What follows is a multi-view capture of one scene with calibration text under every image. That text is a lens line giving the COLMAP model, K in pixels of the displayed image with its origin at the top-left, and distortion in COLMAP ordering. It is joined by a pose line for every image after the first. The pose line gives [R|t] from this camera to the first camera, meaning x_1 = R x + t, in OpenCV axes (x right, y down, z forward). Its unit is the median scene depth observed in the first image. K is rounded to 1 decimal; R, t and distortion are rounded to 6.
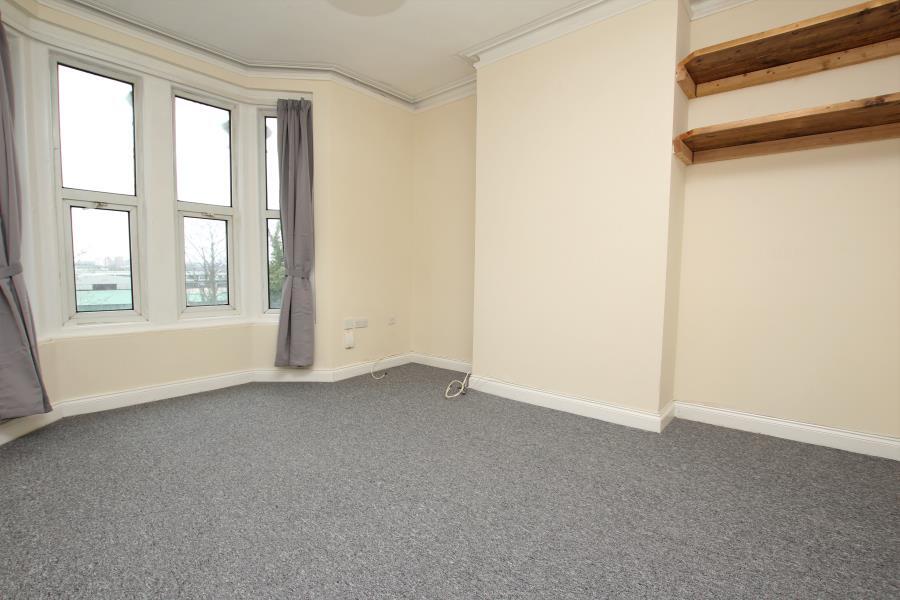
lens RADIAL K [[414.7, 0, 448.0], [0, 414.7, 303.6], [0, 0, 1]] dist [-0.024873, -0.000101]
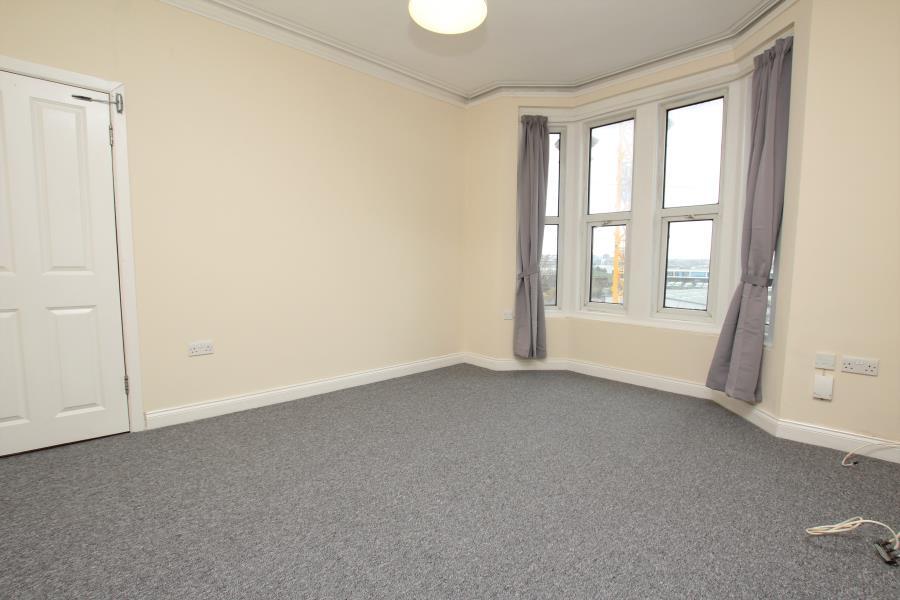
lens RADIAL K [[414.7, 0, 448.0], [0, 414.7, 303.6], [0, 0, 1]] dist [-0.024873, -0.000101]
pose [[-0.096749, 0.080834, -0.992021, 0.526567], [-0.086872, 0.992207, 0.089321, -0.054248], [0.991510, 0.094821, -0.088972, 0.606858]]
